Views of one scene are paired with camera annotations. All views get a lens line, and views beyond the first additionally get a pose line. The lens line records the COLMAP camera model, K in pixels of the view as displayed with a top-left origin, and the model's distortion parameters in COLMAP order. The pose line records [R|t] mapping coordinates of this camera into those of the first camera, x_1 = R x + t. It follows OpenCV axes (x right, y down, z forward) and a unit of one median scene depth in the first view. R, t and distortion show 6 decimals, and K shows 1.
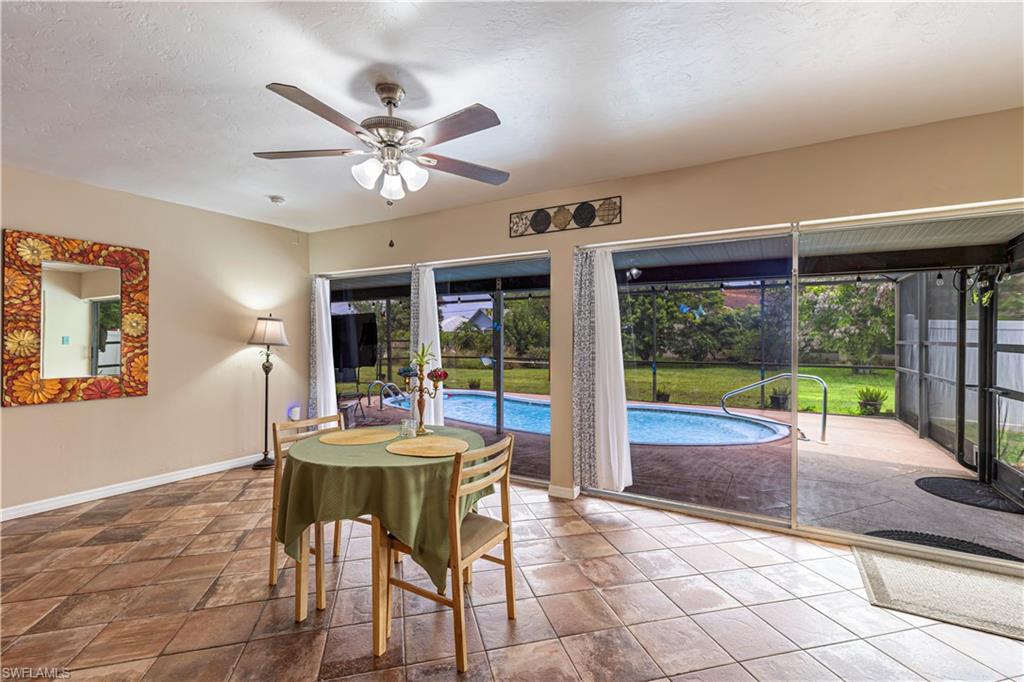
lens RADIAL K [[458.2, 0, 514.0], [0, 458.2, 340.0], [0, 0, 1]] dist [0.005044, 0.000806]
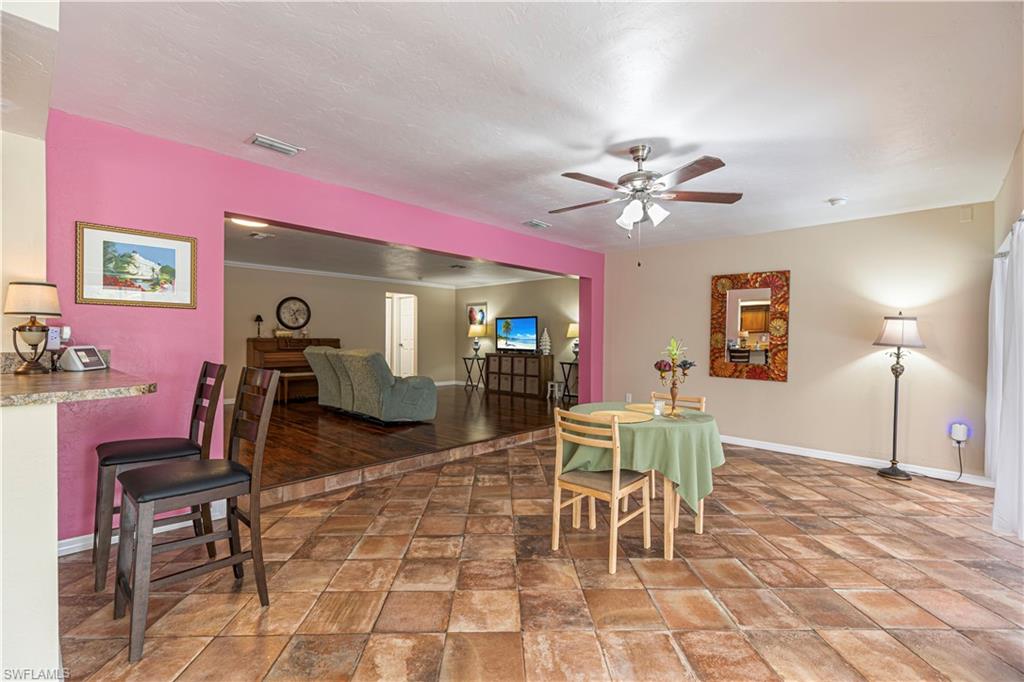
lens RADIAL K [[458.2, 0, 519.9], [0, 458.2, 342.2], [0, 0, 1]] dist [0.005044, 0.000806]
pose [[-0.219516, 0.005846, -0.975591, 0.531824], [-0.011556, 0.999896, 0.008592, 0.004496], [0.975540, 0.013161, -0.219426, 0.458388]]
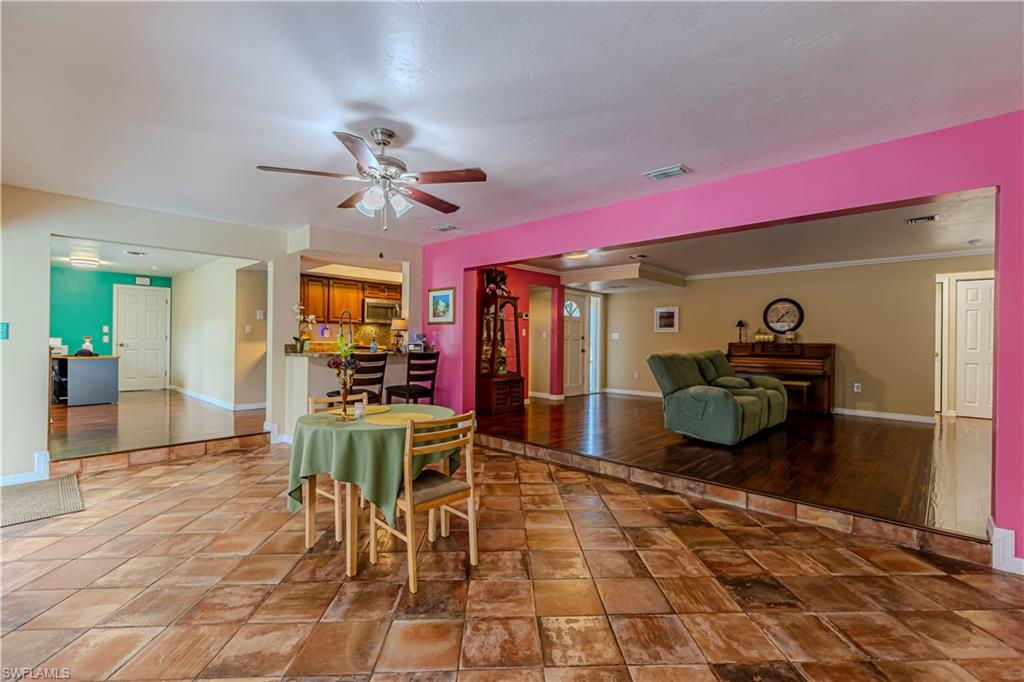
lens RADIAL K [[458.2, 0, 515.0], [0, 458.2, 339.2], [0, 0, 1]] dist [0.005044, 0.000806]
pose [[-0.974712, -0.009609, 0.223260, -0.424261], [-0.008970, 0.999952, 0.003878, 0.002702], [-0.223286, 0.001777, -0.974751, 1.020126]]
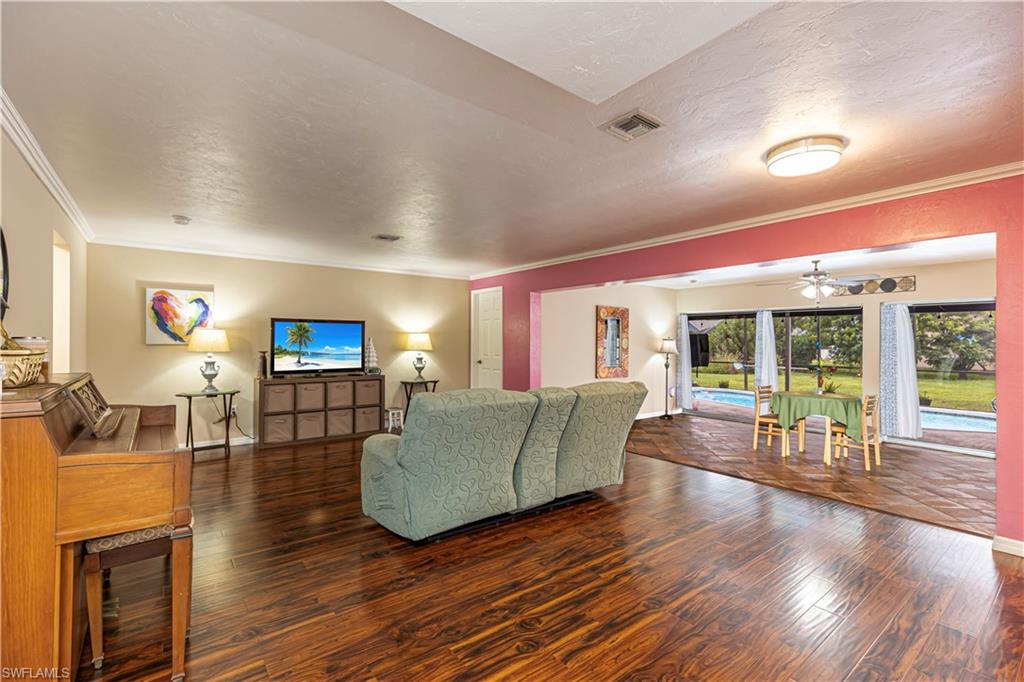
lens RADIAL K [[458.2, 0, 514.9], [0, 458.2, 342.2], [0, 0, 1]] dist [0.005044, 0.000806]
pose [[0.927507, 0.004545, -0.373778, -0.412928], [-0.006638, 0.999969, -0.004314, -0.023030], [0.373746, 0.006483, 0.927508, -0.955565]]
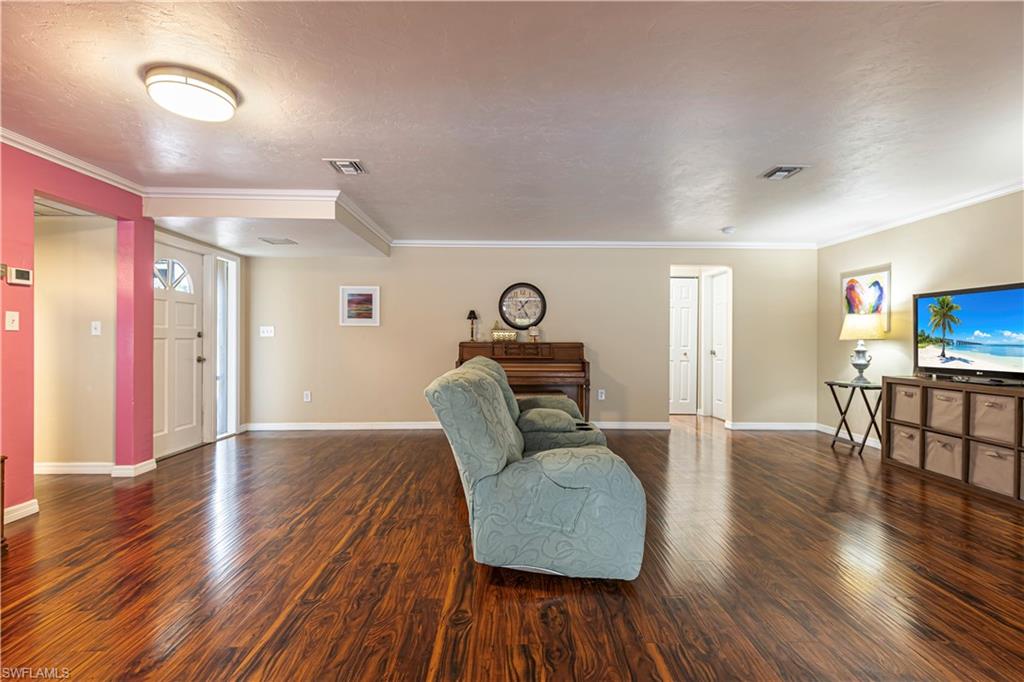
lens RADIAL K [[458.2, 0, 513.7], [0, 458.2, 340.5], [0, 0, 1]] dist [0.005044, 0.000806]
pose [[-0.857016, -0.003614, -0.515277, -0.338804], [-0.008339, 0.999942, 0.006857, 0.001863], [0.515222, 0.010173, -0.856997, 0.261261]]
